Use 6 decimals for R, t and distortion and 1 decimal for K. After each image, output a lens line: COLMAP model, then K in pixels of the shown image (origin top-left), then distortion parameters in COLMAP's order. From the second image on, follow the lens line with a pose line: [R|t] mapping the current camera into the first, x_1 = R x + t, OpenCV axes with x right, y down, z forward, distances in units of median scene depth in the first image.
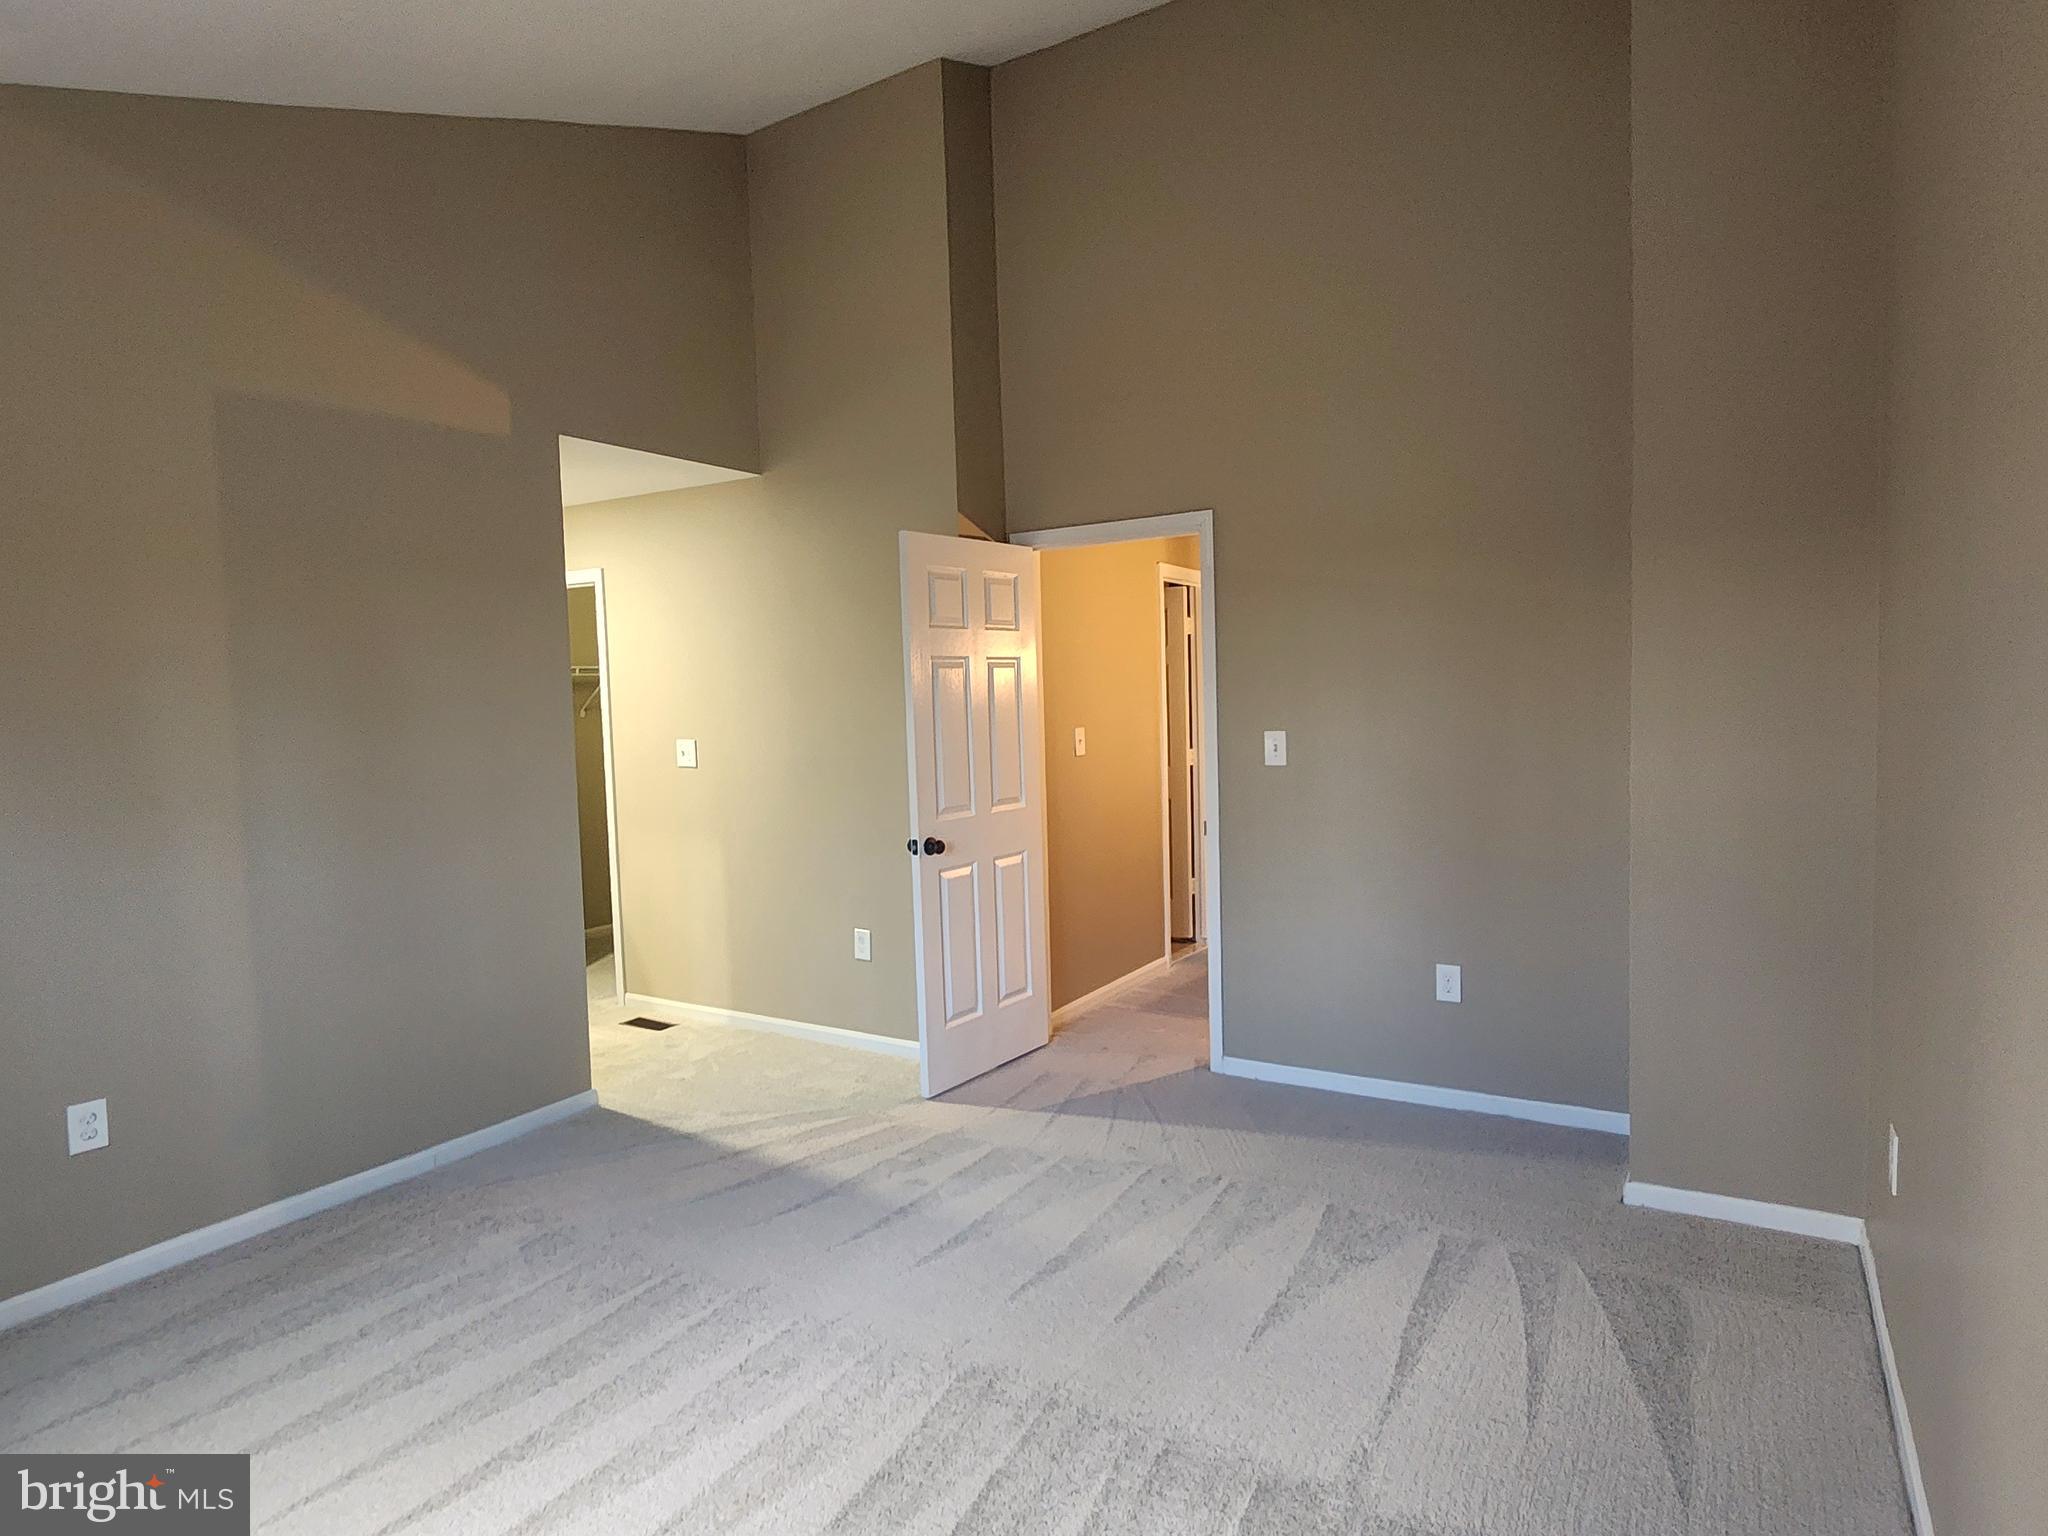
lens RADIAL K [[1168.5, 0, 1024.0], [0, 1168.5, 768.0], [0, 0, 1]] dist [-0.003245, -0.000614]
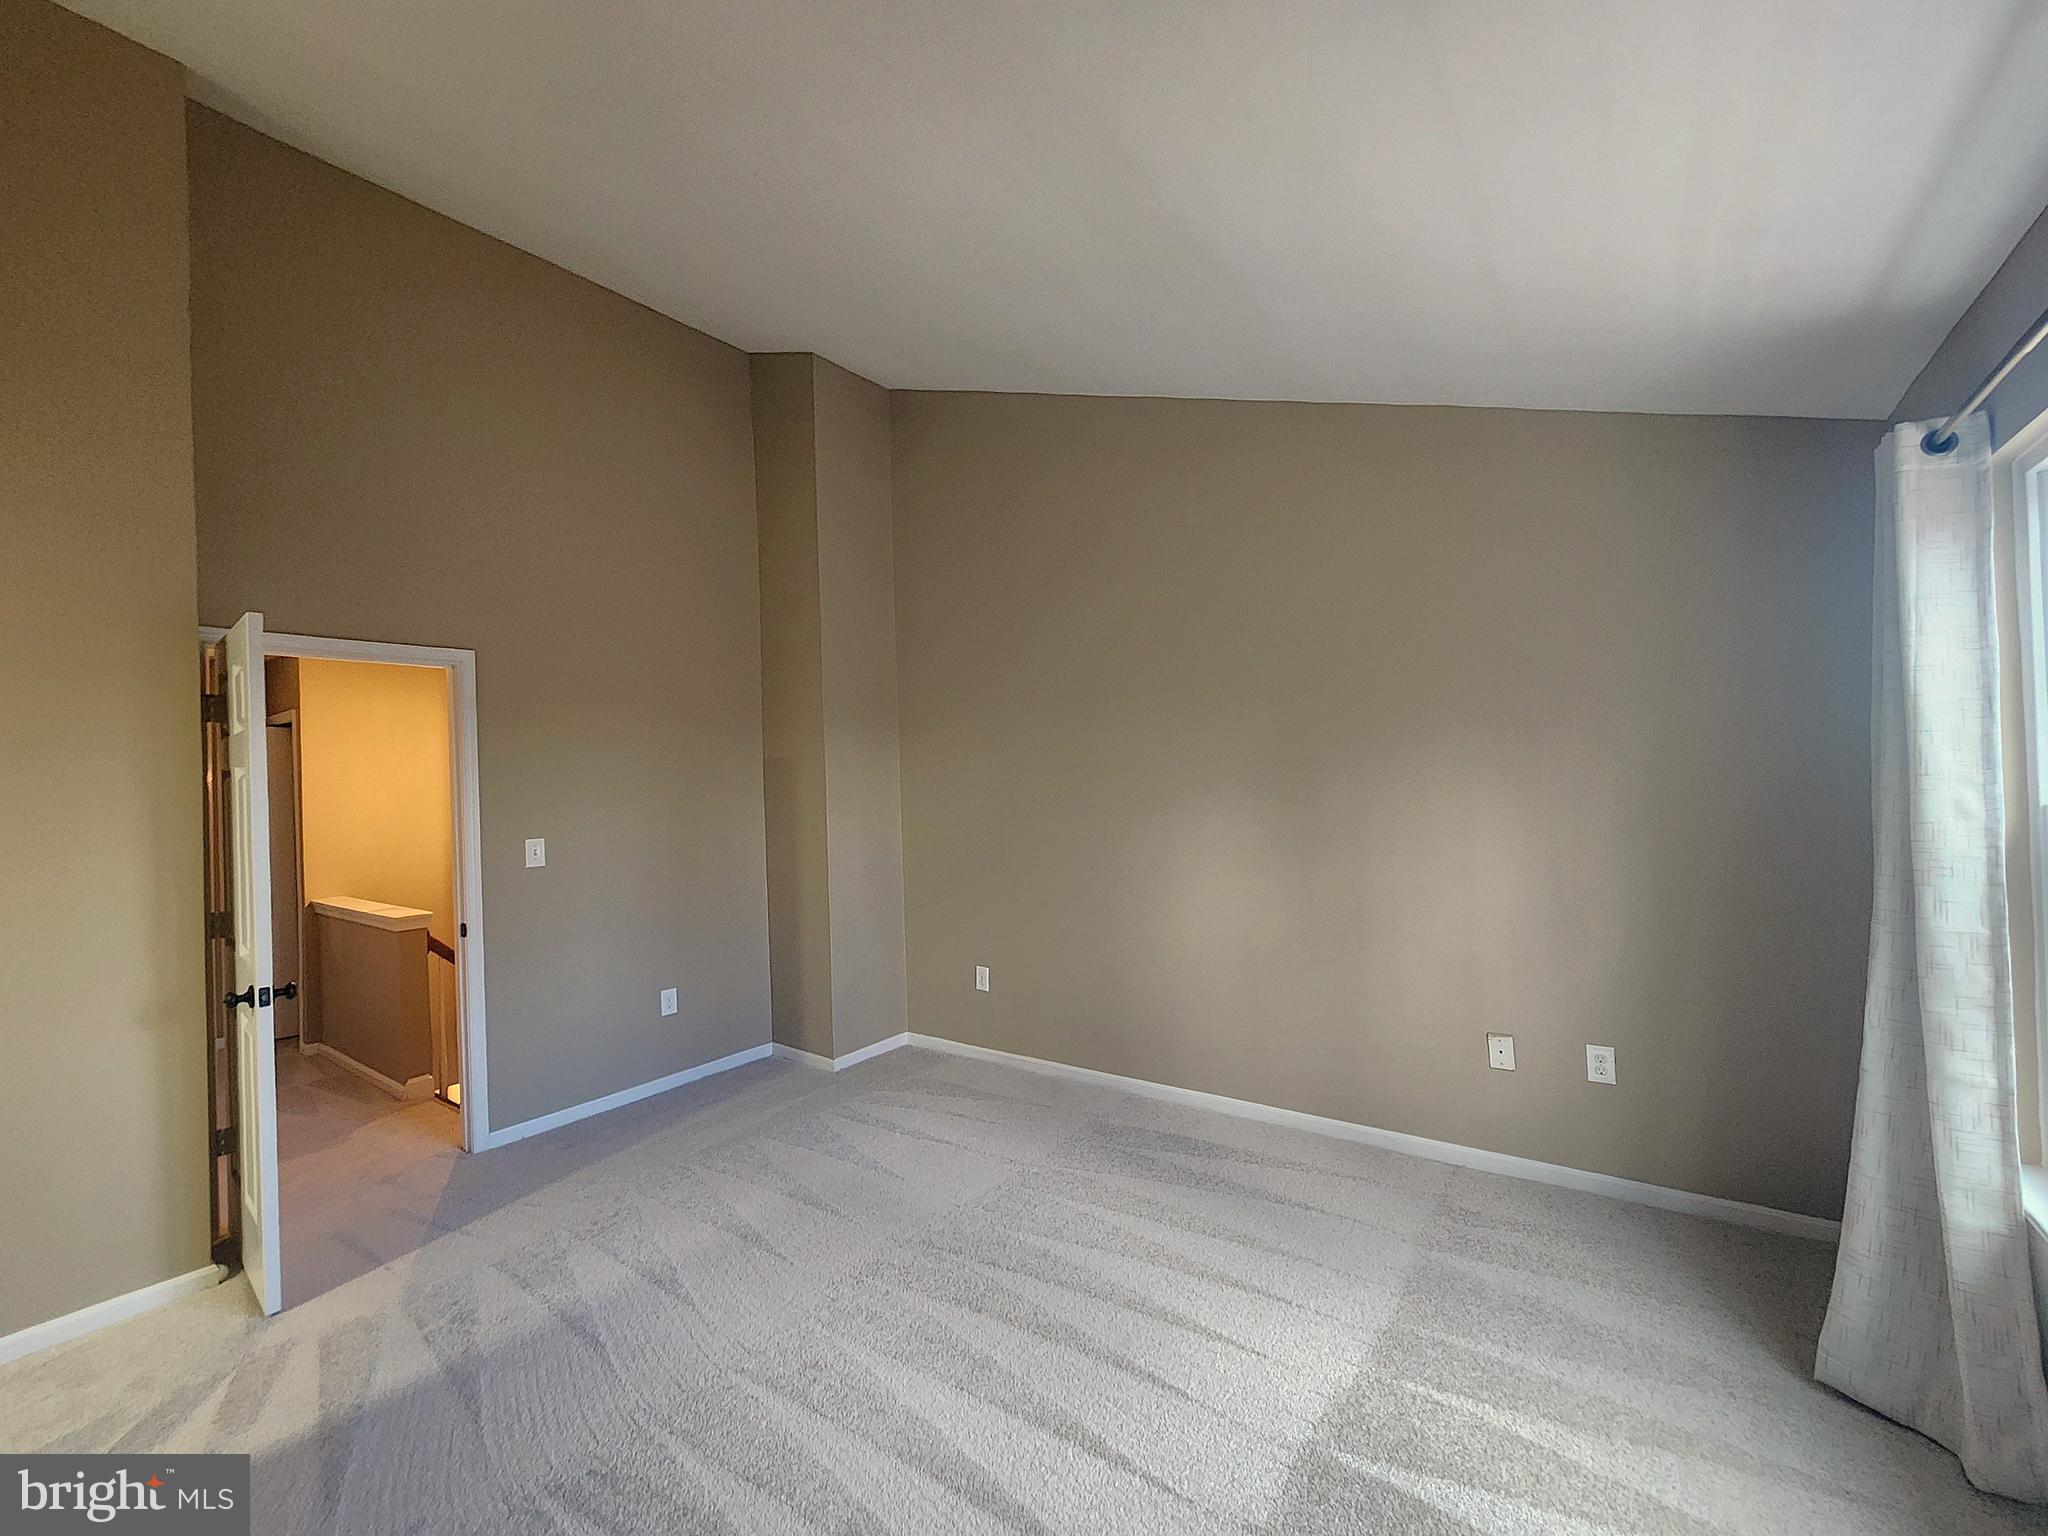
lens RADIAL K [[905.0, 0, 1024.0], [0, 905.0, 768.0], [0, 0, 1]] dist [-0.001171, -0.000357]
pose [[0.060269, 0.038976, 0.997421, -0.757480], [0.093288, 0.994644, -0.044504, -0.016439], [-0.993813, 0.095730, 0.056310, 0.459670]]
